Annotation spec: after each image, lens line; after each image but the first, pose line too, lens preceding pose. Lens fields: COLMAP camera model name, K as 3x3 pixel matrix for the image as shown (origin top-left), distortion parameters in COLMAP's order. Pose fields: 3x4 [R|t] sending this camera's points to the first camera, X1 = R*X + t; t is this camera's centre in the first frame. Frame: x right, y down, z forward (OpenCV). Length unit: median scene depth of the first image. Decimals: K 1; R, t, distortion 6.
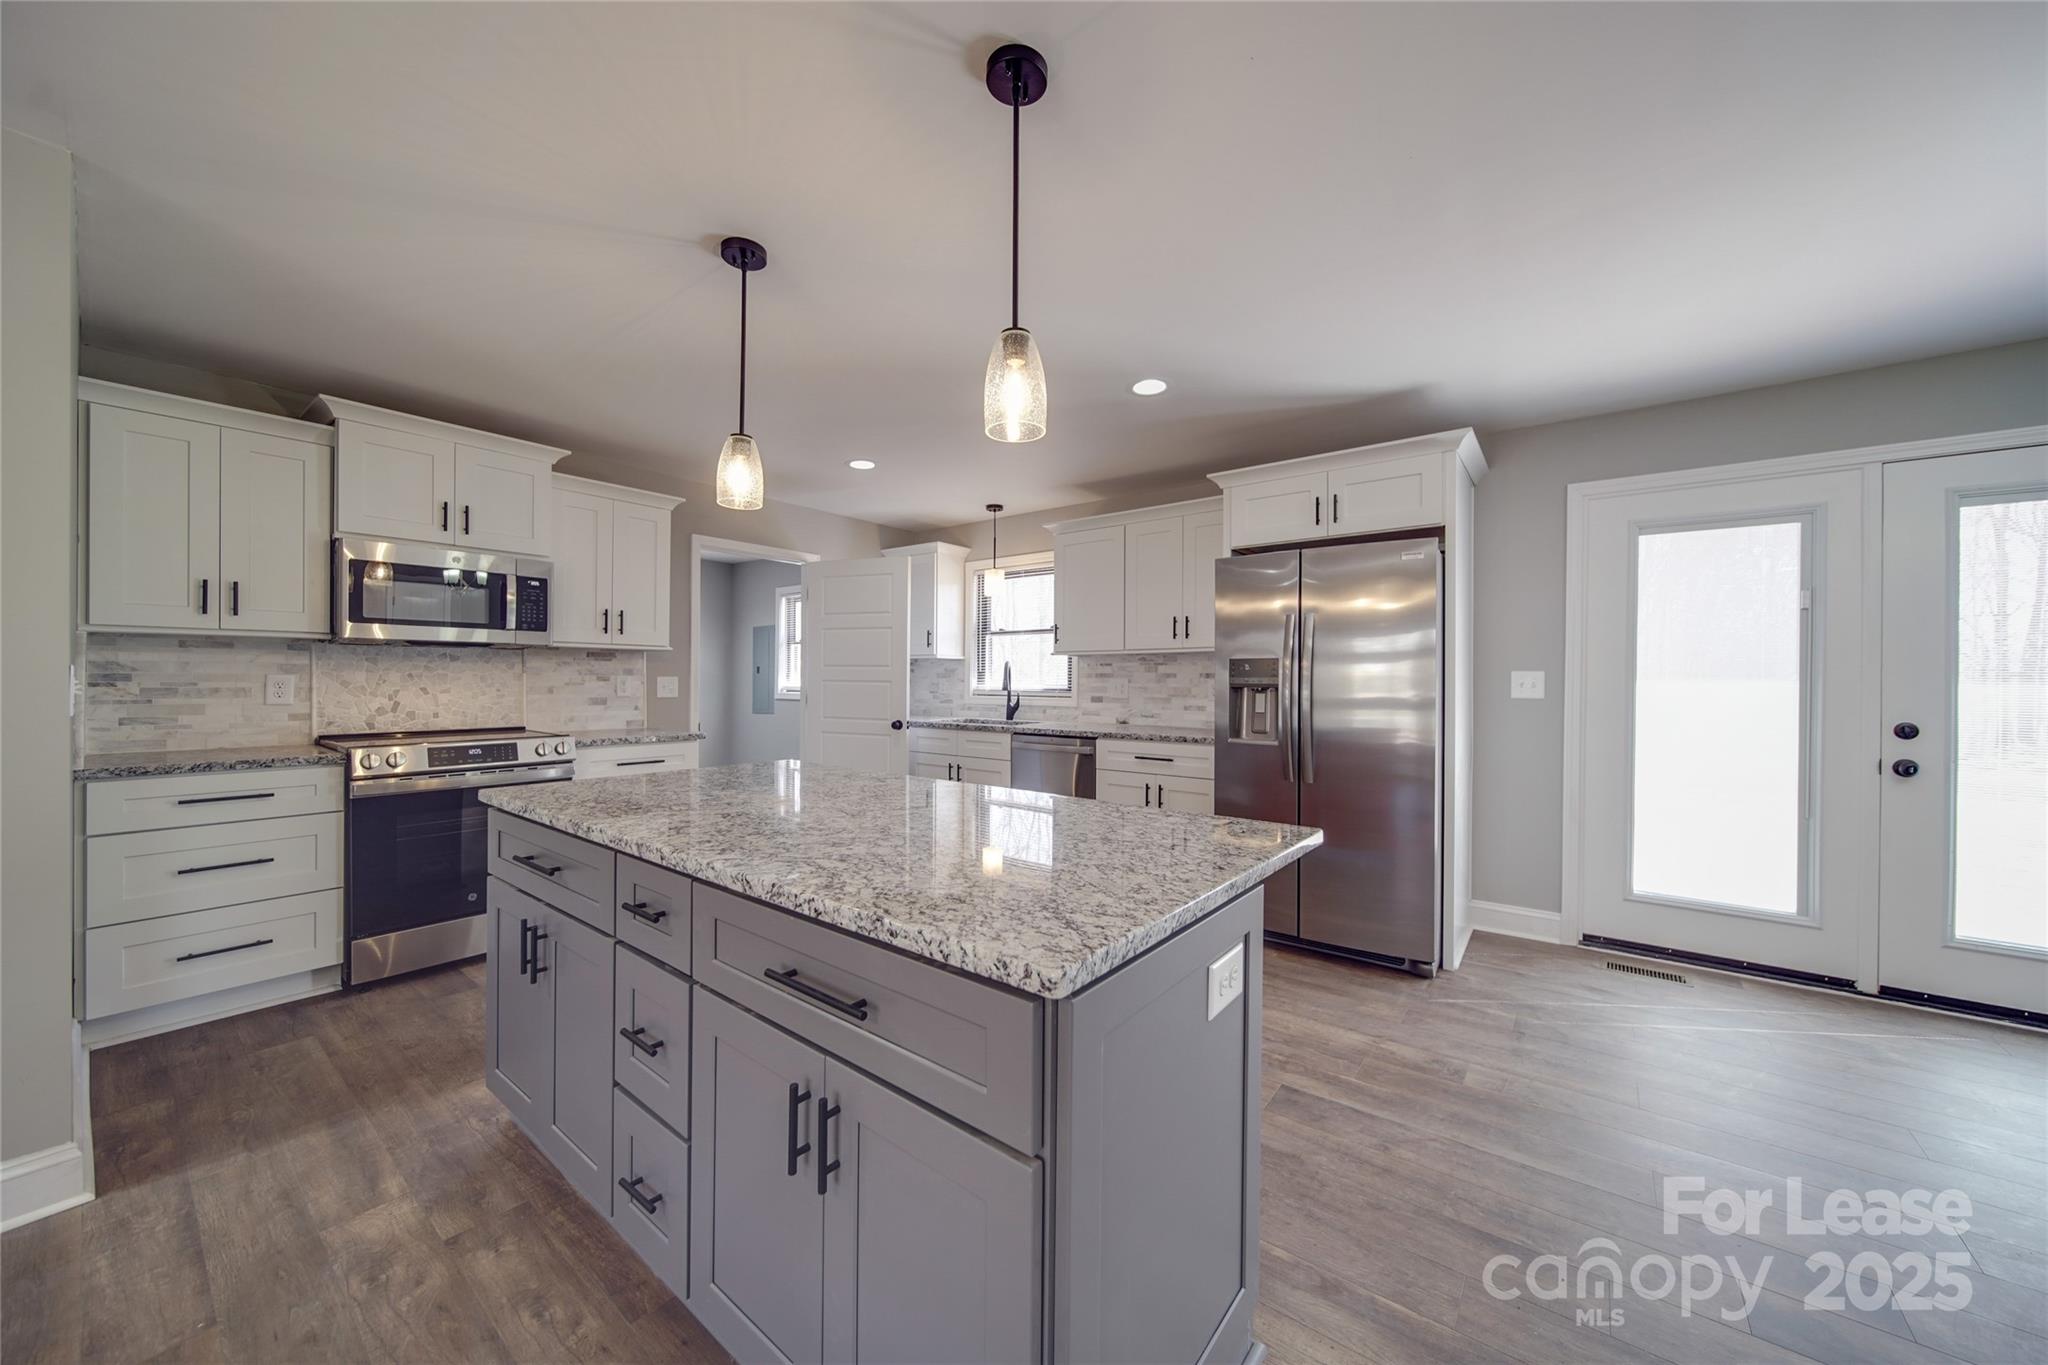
lens RADIAL K [[733.2, 0, 1029.7], [0, 733.2, 684.8], [0, 0, 1]] dist [-0.001229, -0.000098]
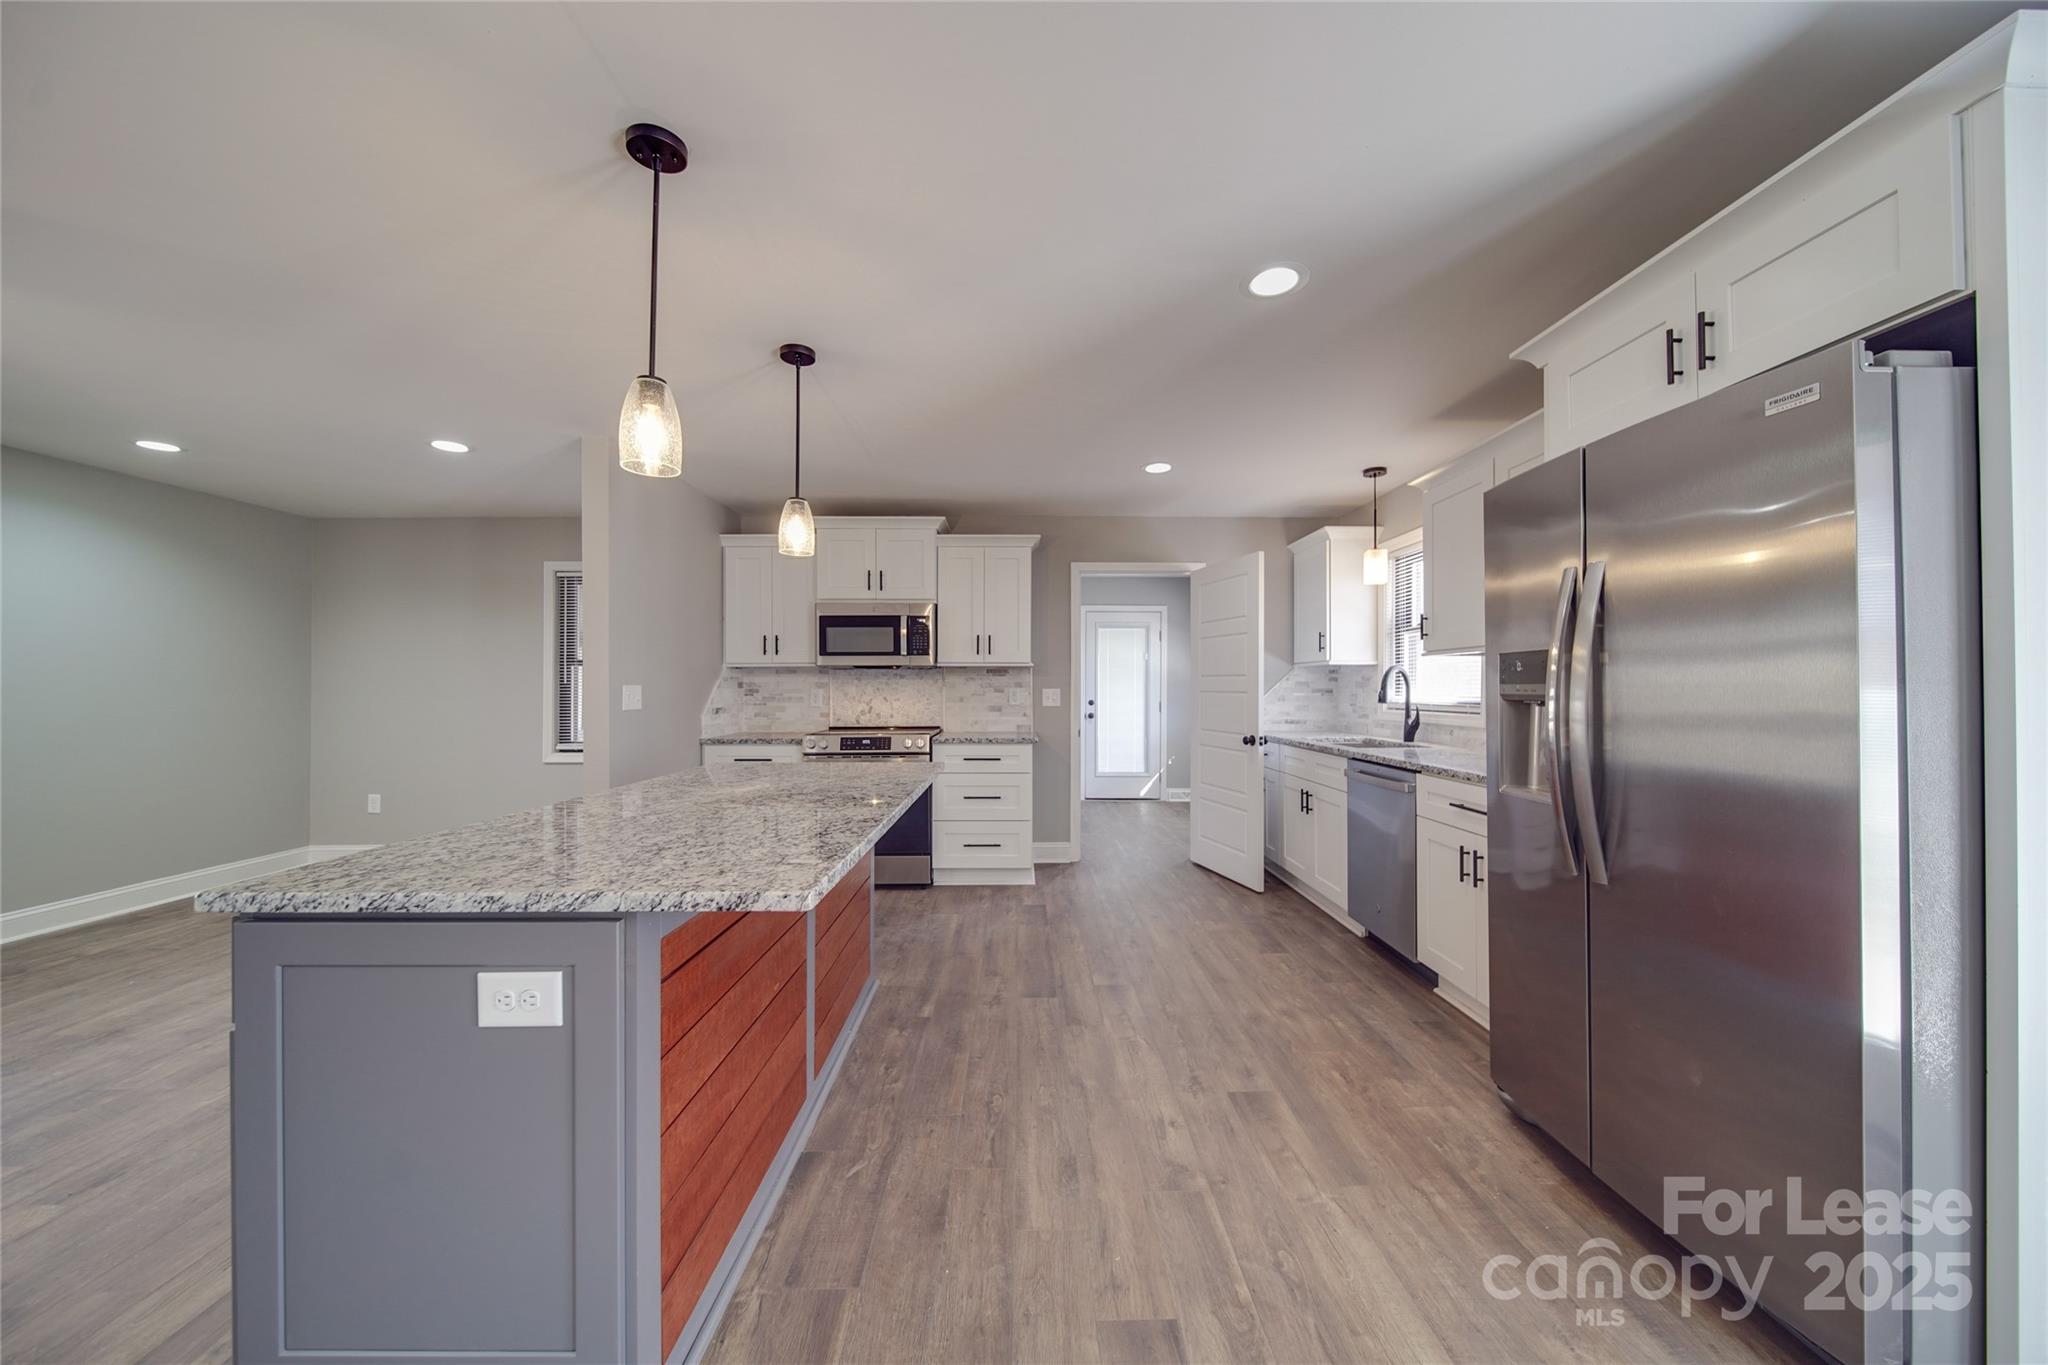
lens RADIAL K [[733.2, 0, 1029.7], [0, 733.2, 684.8], [0, 0, 1]] dist [-0.001229, -0.000098]
pose [[0.611171, -0.010547, -0.791428, 0.541686], [-0.001146, 0.999898, -0.014210, -0.000555], [0.791498, 0.009591, 0.611097, 0.348991]]
